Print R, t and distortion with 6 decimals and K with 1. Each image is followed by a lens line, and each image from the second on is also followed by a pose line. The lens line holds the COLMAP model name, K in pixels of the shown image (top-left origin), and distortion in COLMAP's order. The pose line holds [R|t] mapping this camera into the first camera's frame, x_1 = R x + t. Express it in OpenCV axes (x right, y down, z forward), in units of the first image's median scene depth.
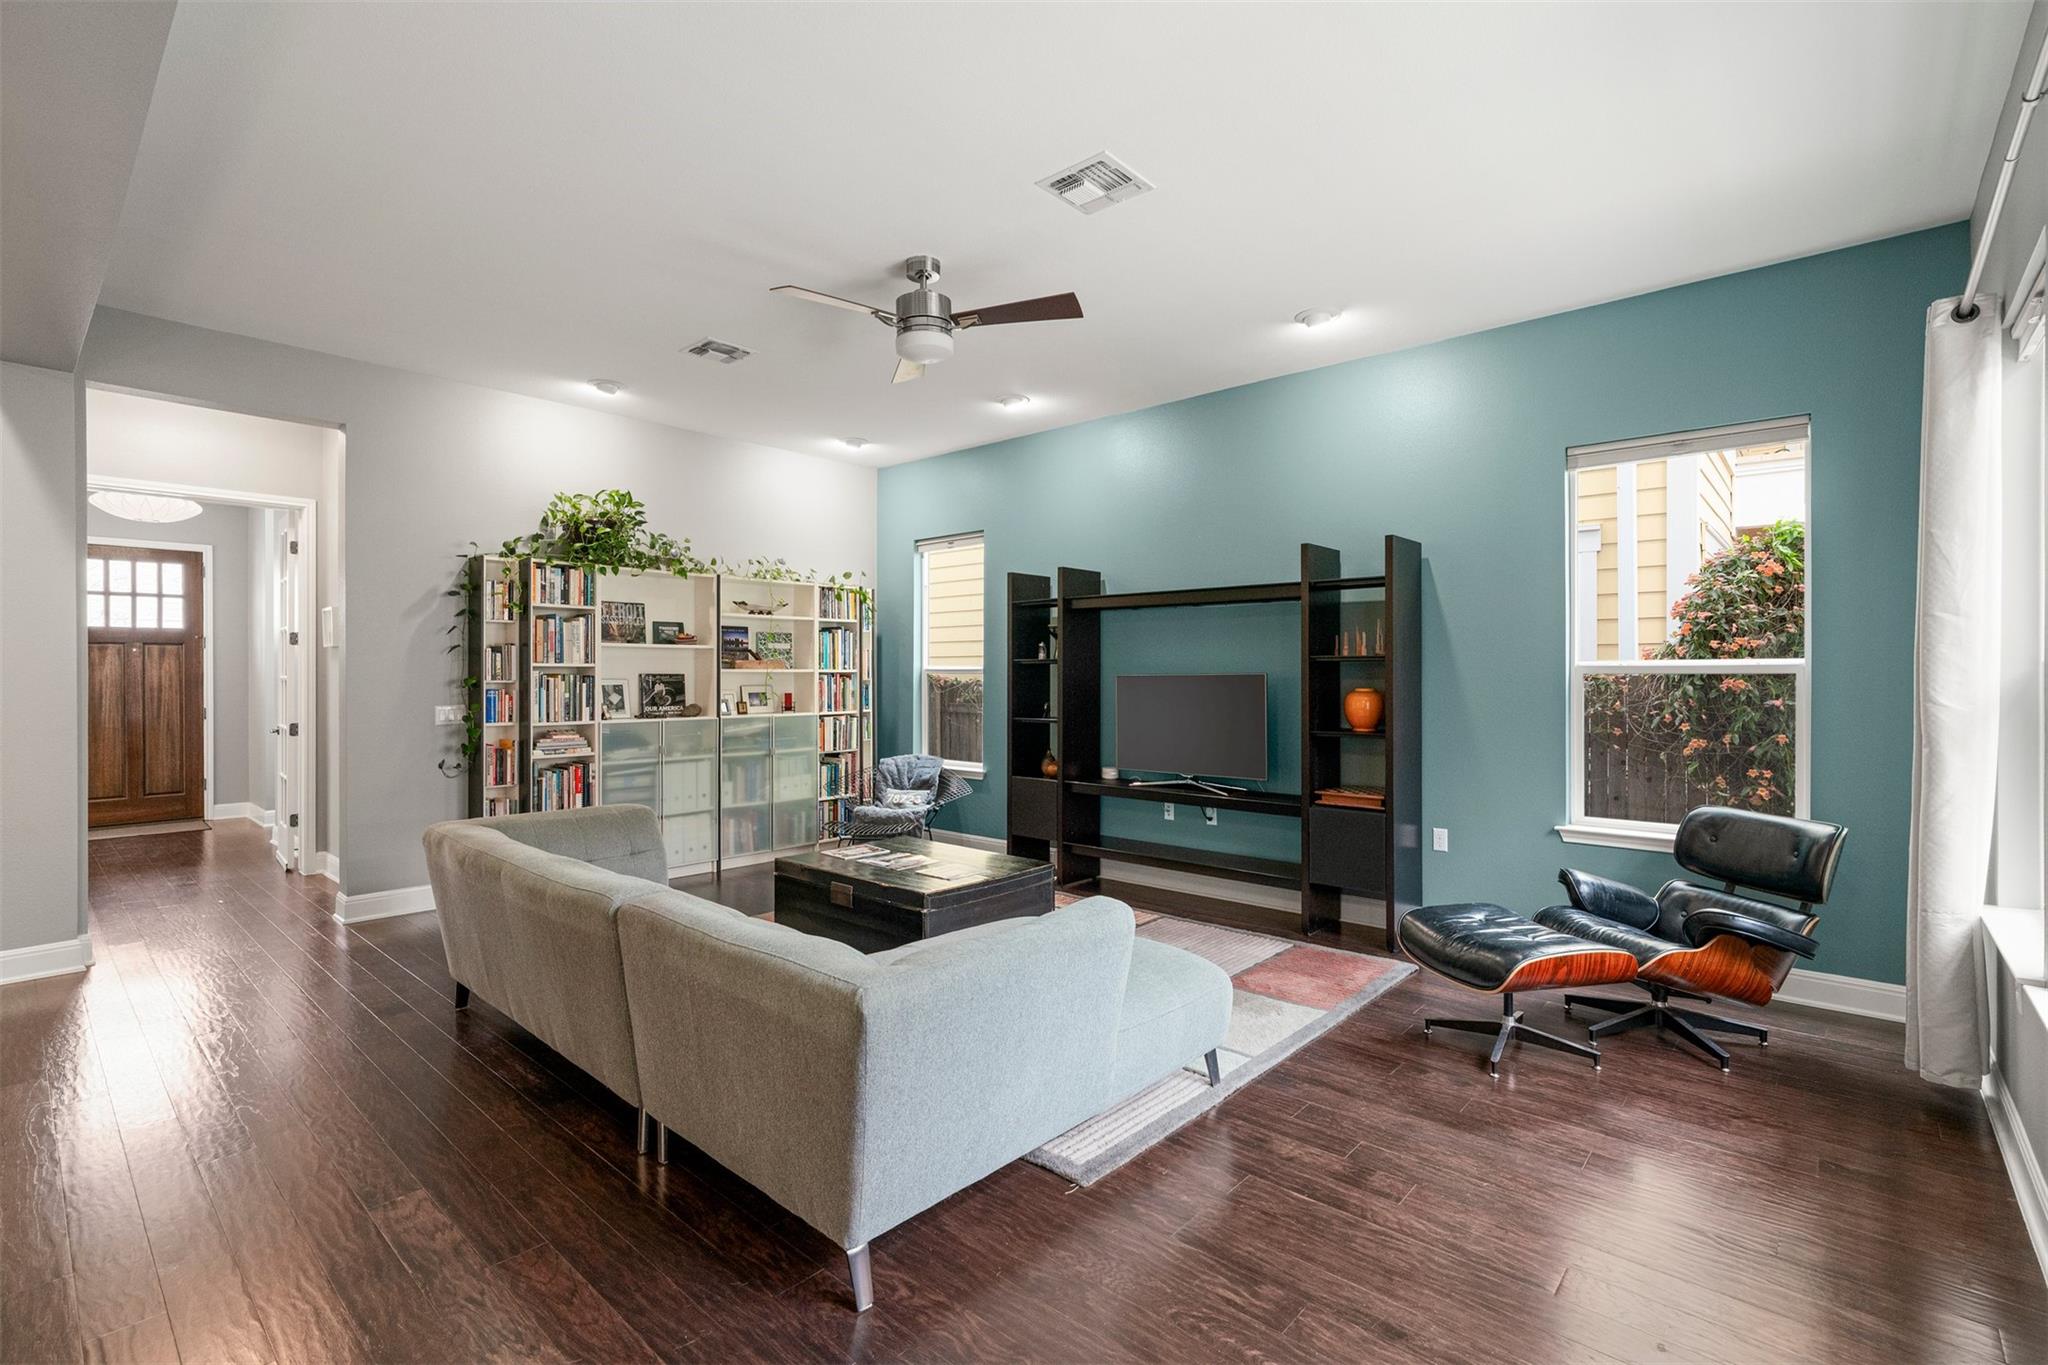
lens RADIAL K [[950.0, 0, 1021.6], [0, 950.0, 672.8], [0, 0, 1]] dist [-0.001120, 0.000047]
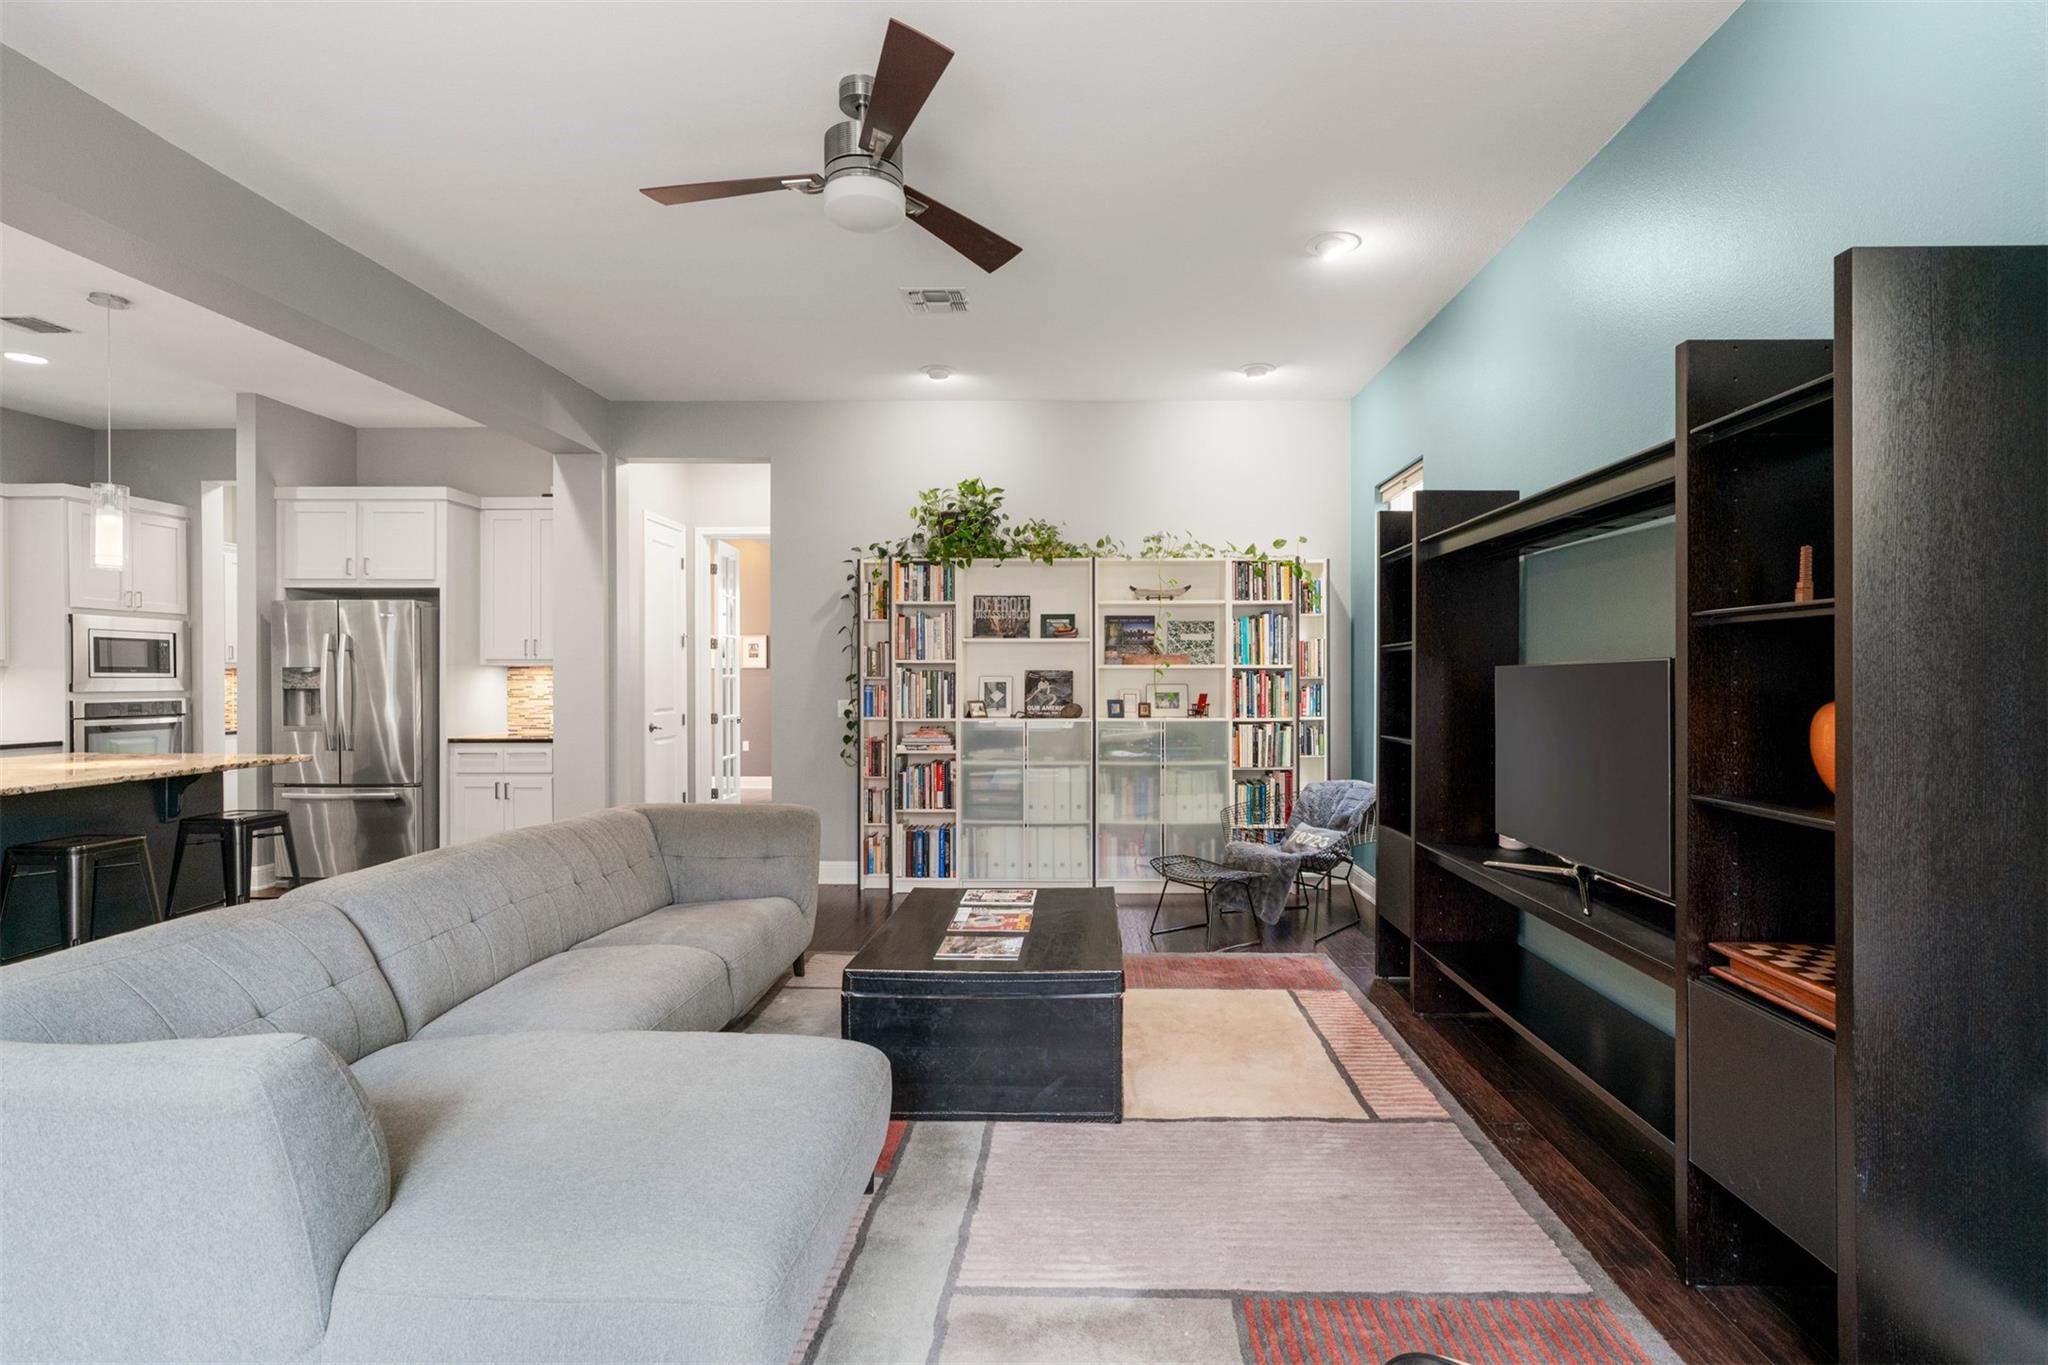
lens RADIAL K [[960.8, 0, 1024.0], [0, 960.8, 682.5], [0, 0, 1]] dist [0.010570, 0.000398]
pose [[0.658363, 0.003799, -0.752691, 0.313548], [0.001455, 0.999979, 0.006320, 0.006717], [0.752699, -0.005256, 0.658344, 0.370116]]
